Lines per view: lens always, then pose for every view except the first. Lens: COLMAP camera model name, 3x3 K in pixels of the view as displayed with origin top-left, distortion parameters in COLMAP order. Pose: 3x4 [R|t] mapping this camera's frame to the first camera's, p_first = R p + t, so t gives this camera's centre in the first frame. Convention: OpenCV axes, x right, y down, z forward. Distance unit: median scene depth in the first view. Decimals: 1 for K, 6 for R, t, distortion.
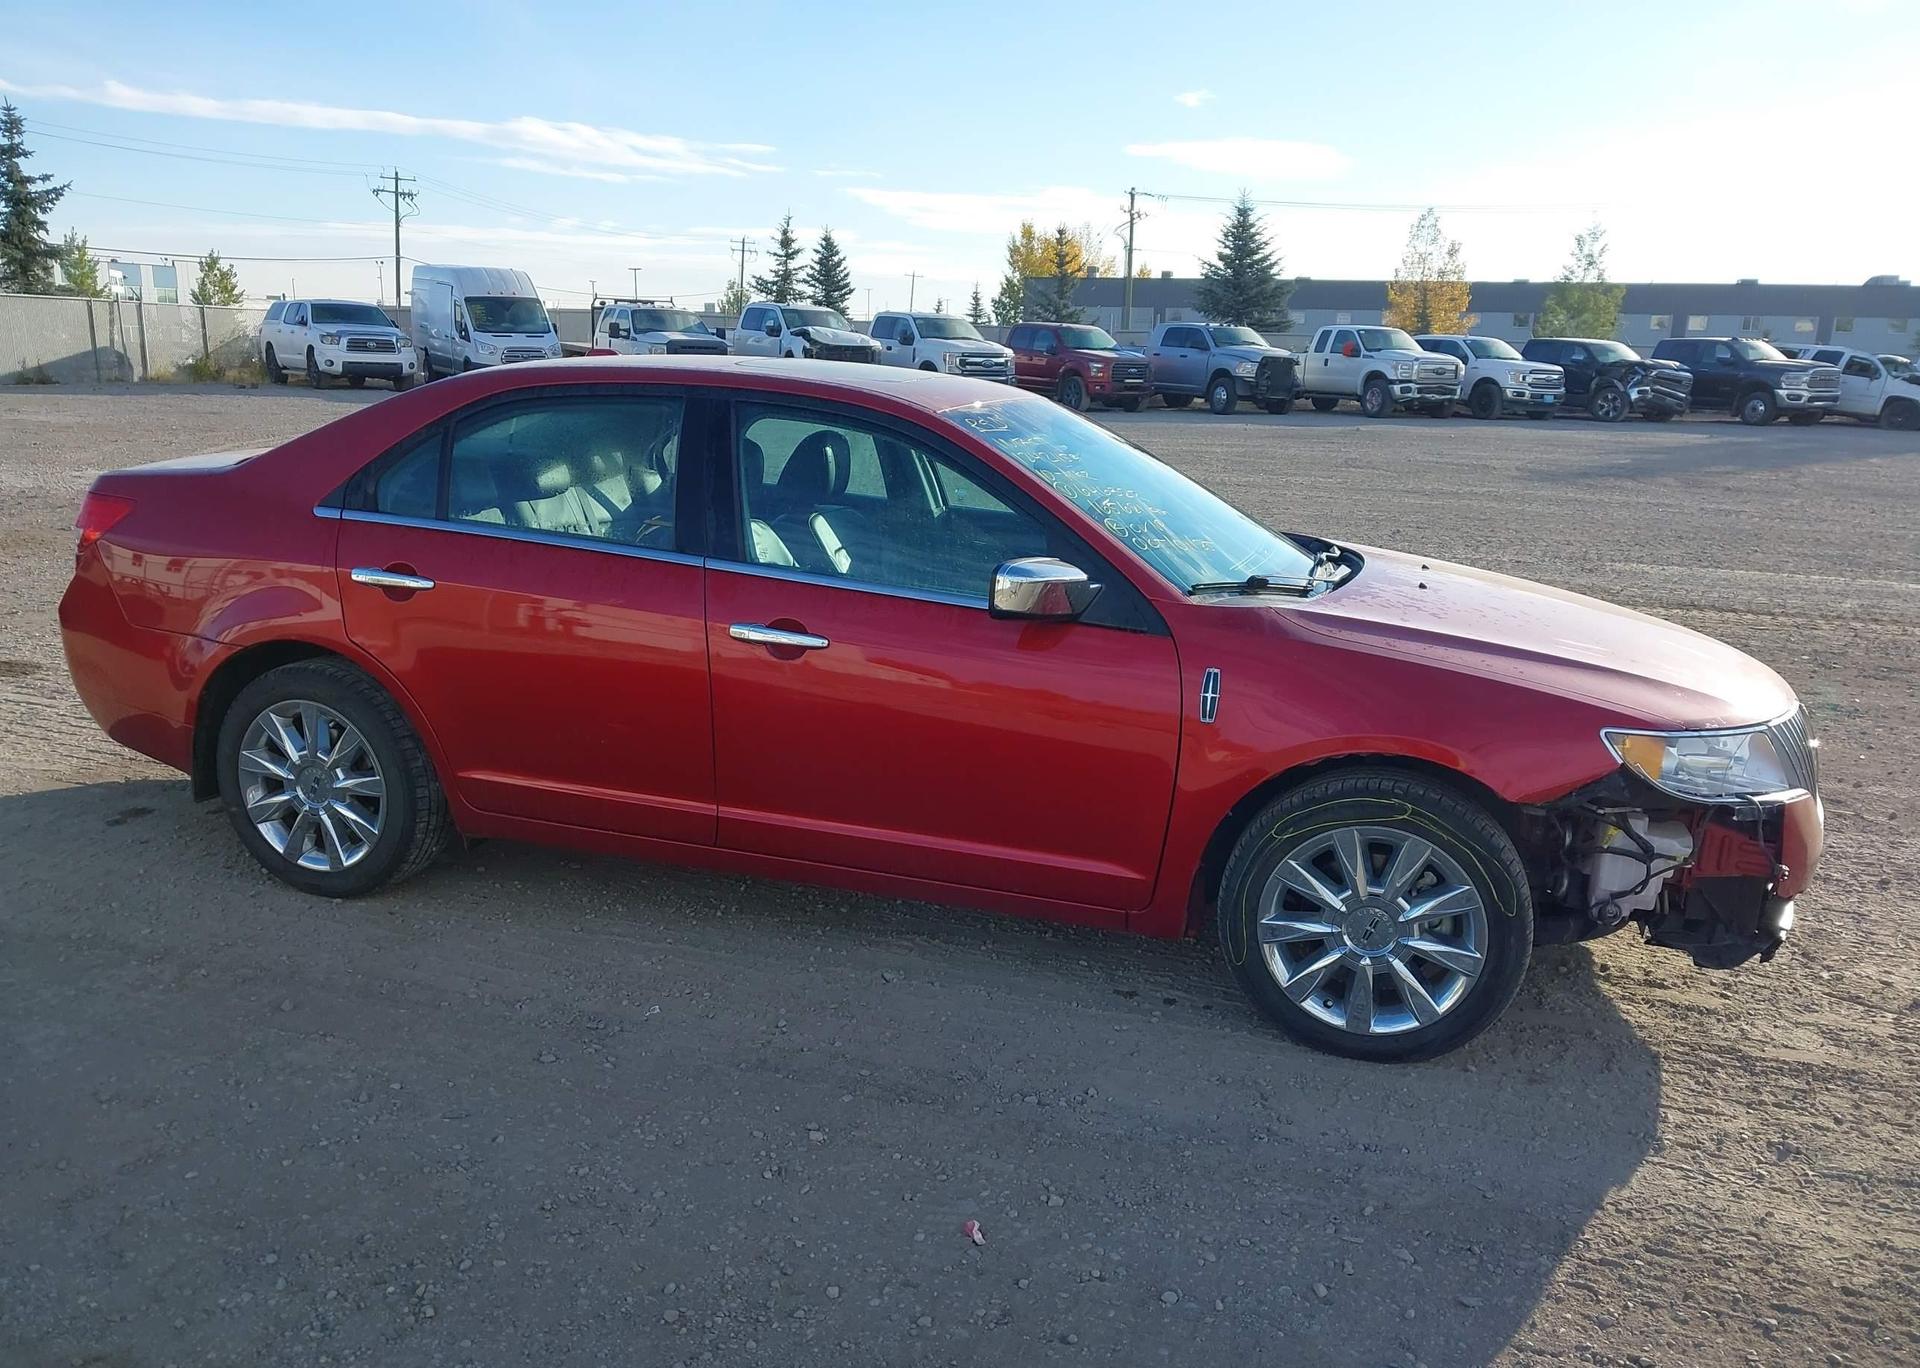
lens RADIAL K [[1516.3, 0, 957.4], [0, 1516.3, 764.8], [0, 0, 1]] dist [0.007305, 0.004570]
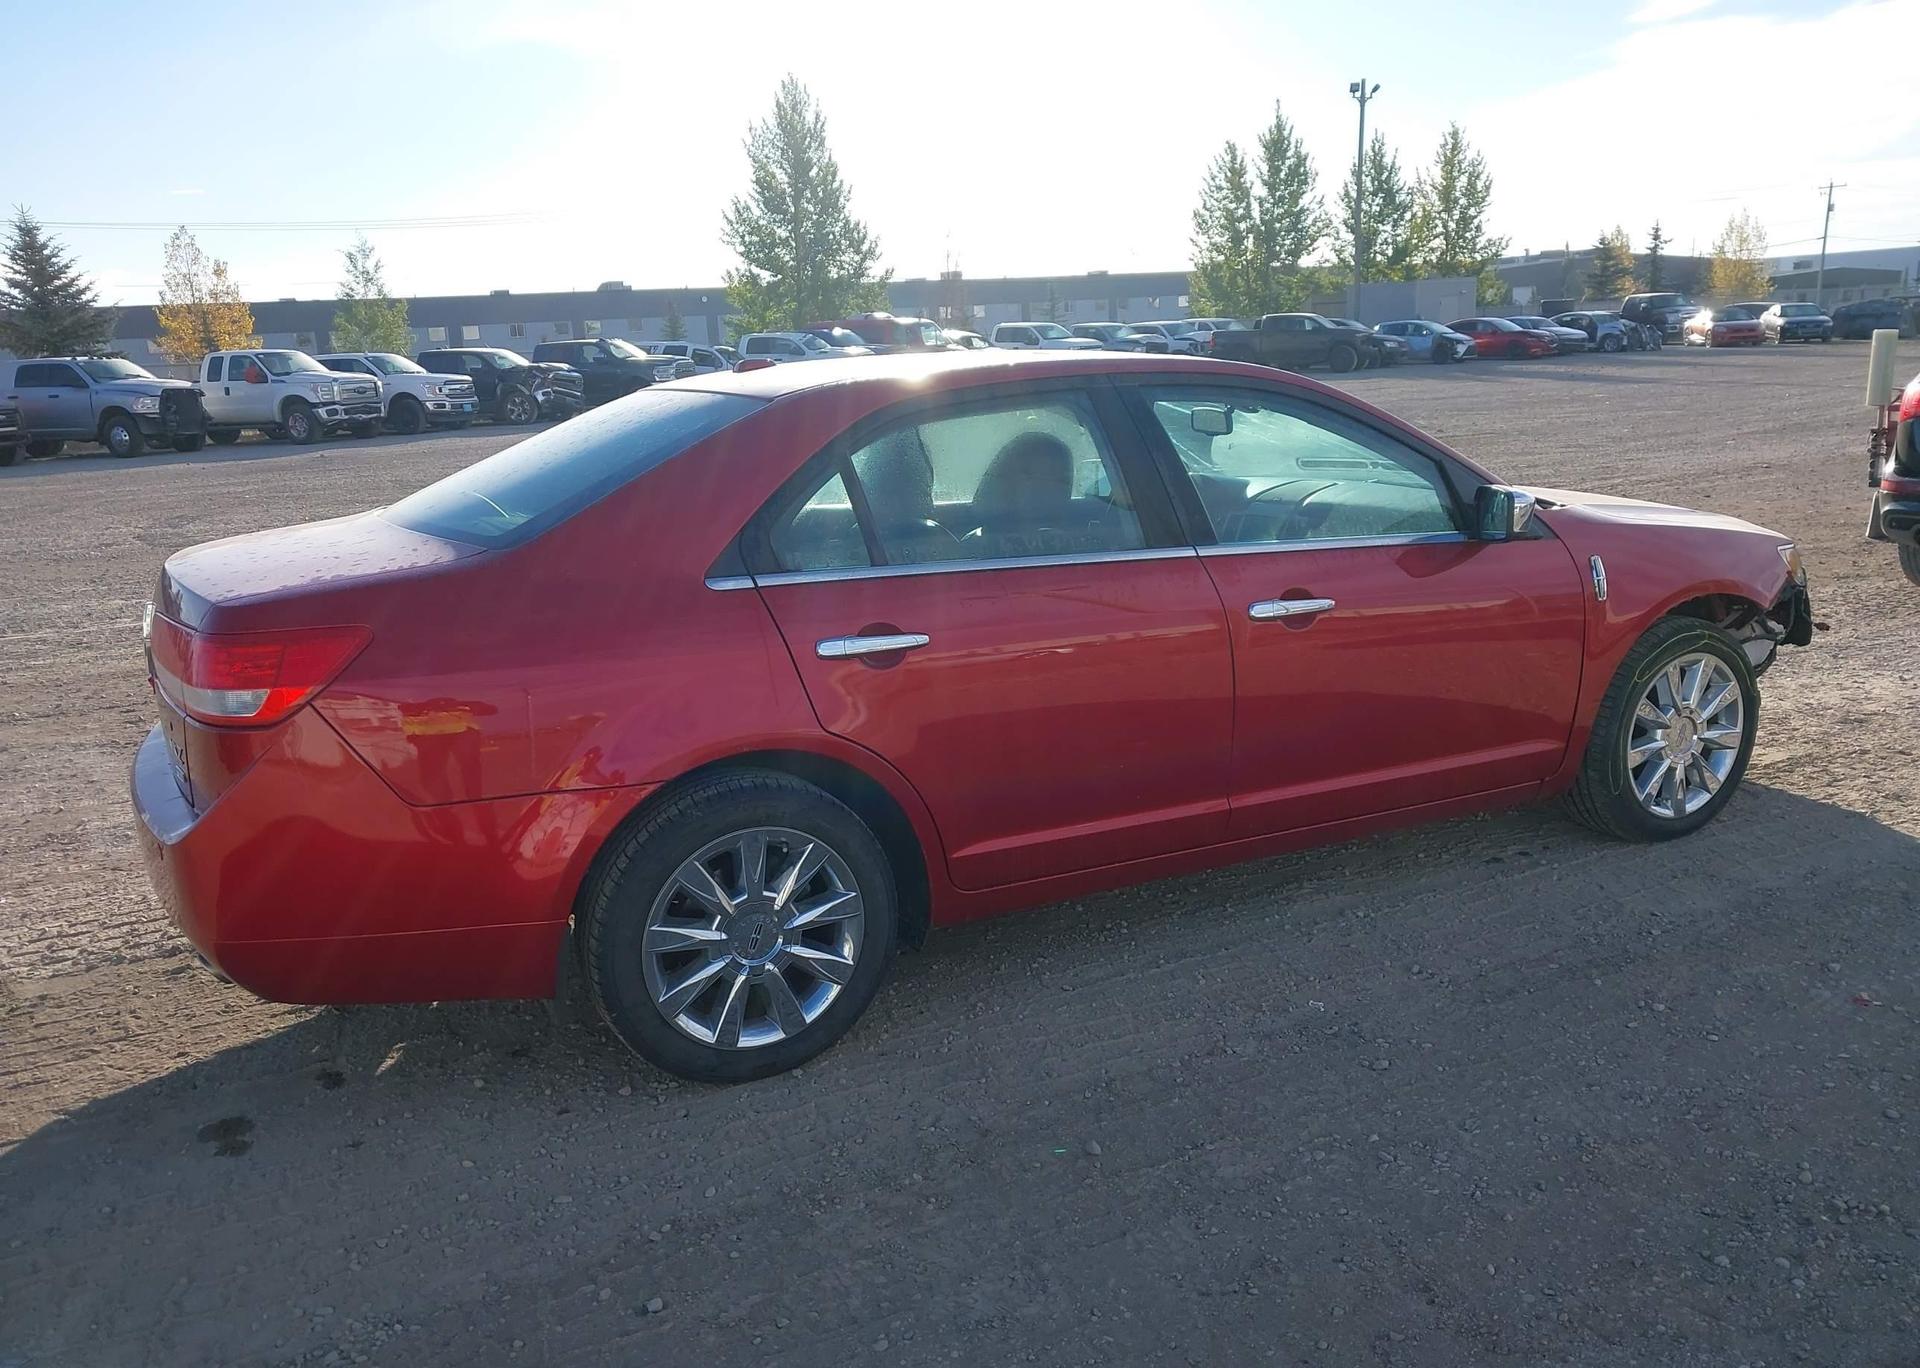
lens RADIAL K [[1512.3, 0, 953.4], [0, 1512.3, 767.2], [0, 0, 1]] dist [0.000065, 0.018809]
pose [[0.719915, -0.245885, 0.649047, -0.095671], [0.251361, 0.964029, 0.086407, -0.012746], [-0.646946, 0.100940, 0.755825, 0.039565]]
